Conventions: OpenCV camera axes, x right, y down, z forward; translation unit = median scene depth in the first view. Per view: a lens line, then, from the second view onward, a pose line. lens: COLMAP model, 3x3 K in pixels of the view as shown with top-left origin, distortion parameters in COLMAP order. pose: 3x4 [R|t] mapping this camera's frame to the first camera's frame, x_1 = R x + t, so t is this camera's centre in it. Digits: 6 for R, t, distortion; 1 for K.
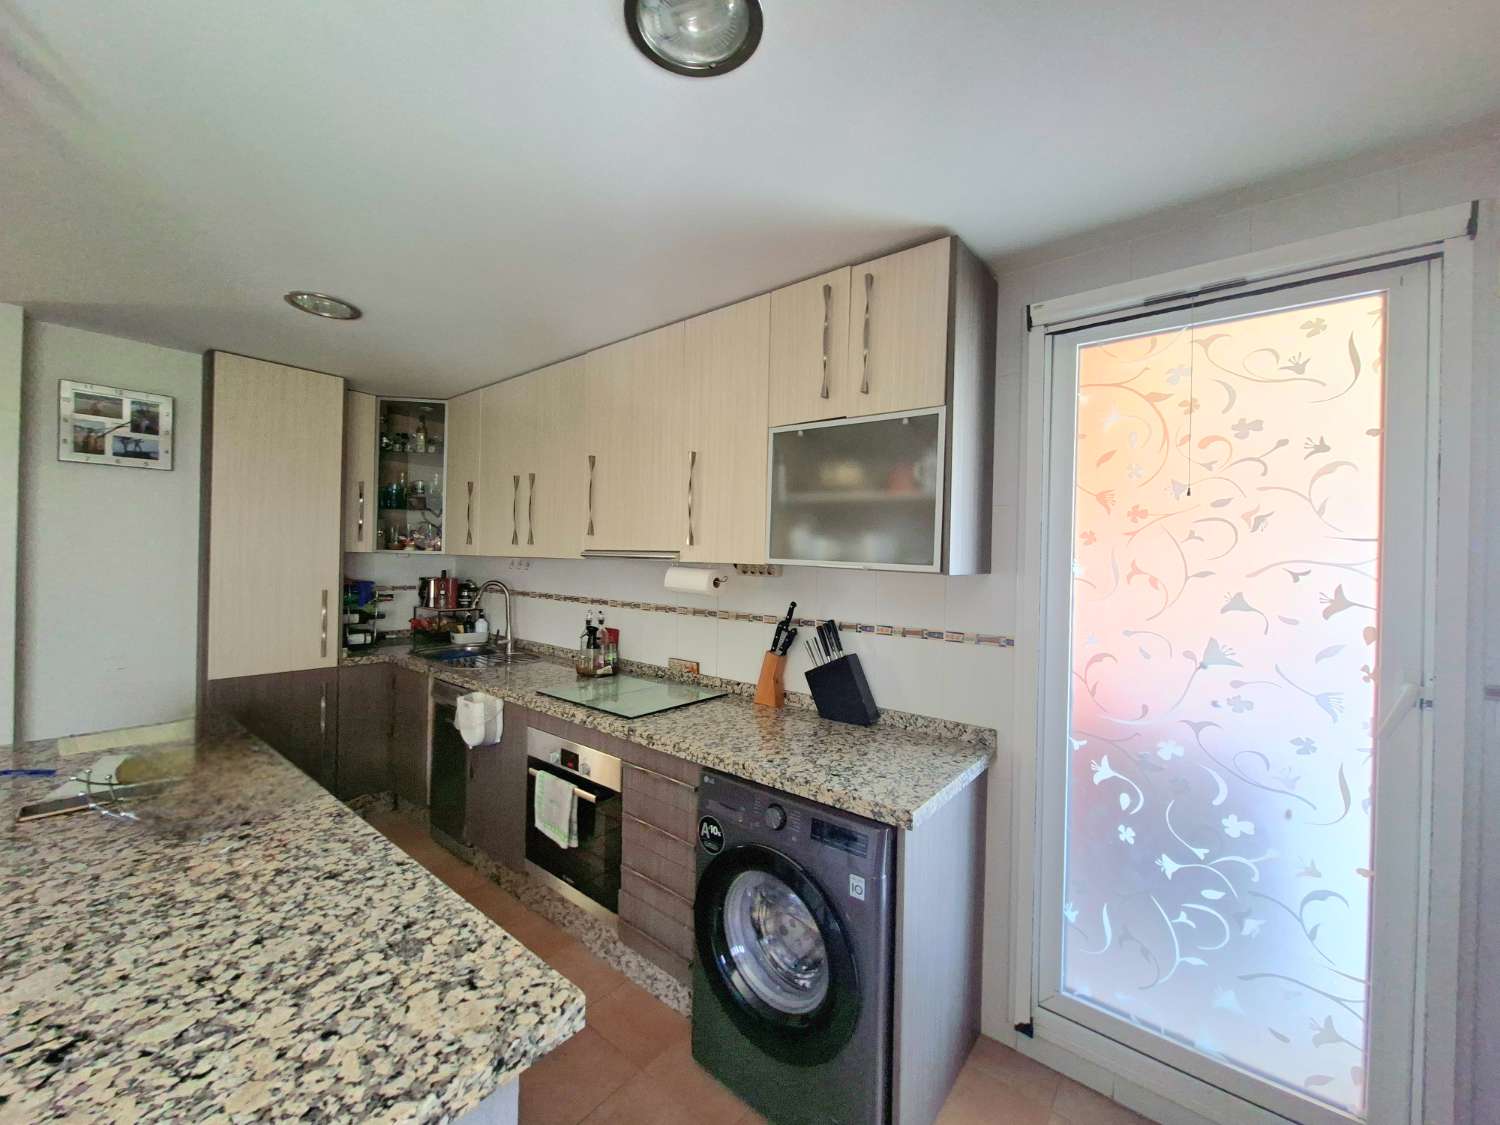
lens RADIAL K [[588.0, 0, 754.7], [0, 588.0, 556.4], [0, 0, 1]] dist [-0.004019, 0.001051]
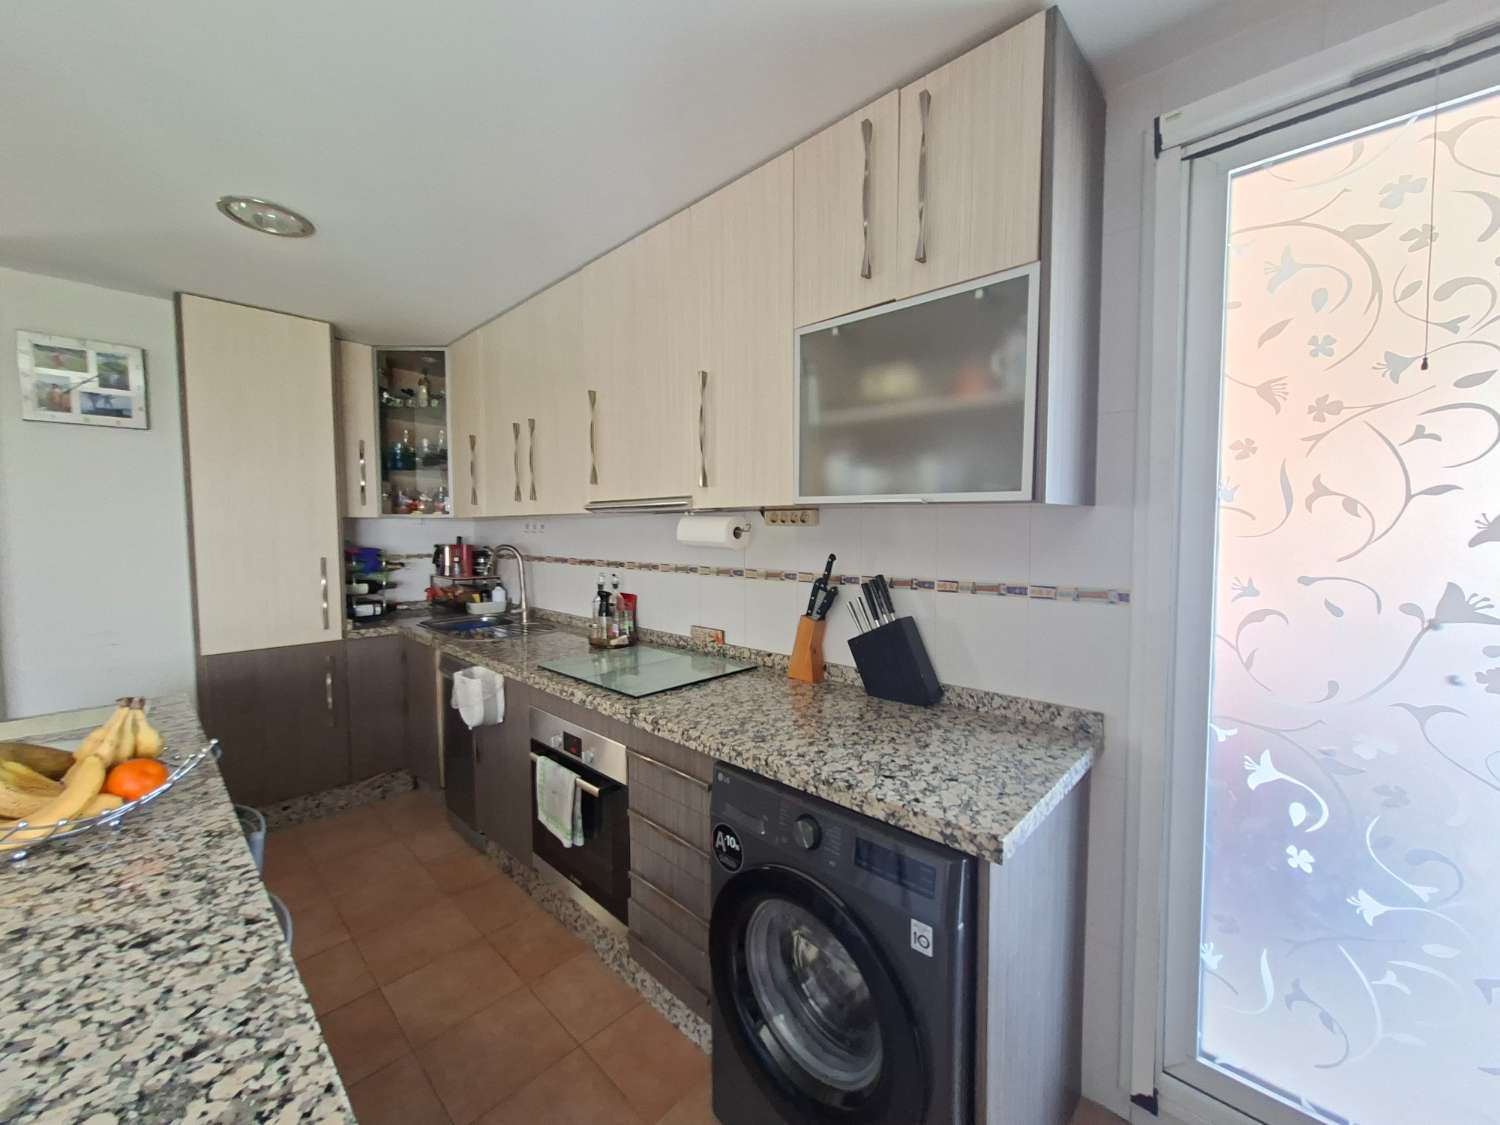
lens RADIAL K [[588.0, 0, 754.7], [0, 588.0, 556.4], [0, 0, 1]] dist [-0.004019, 0.001051]
pose [[0.996501, -0.021790, -0.080687, 0.028101], [0.025866, 0.998423, 0.049822, 0.041753], [0.079474, -0.051735, 0.995494, 0.208118]]
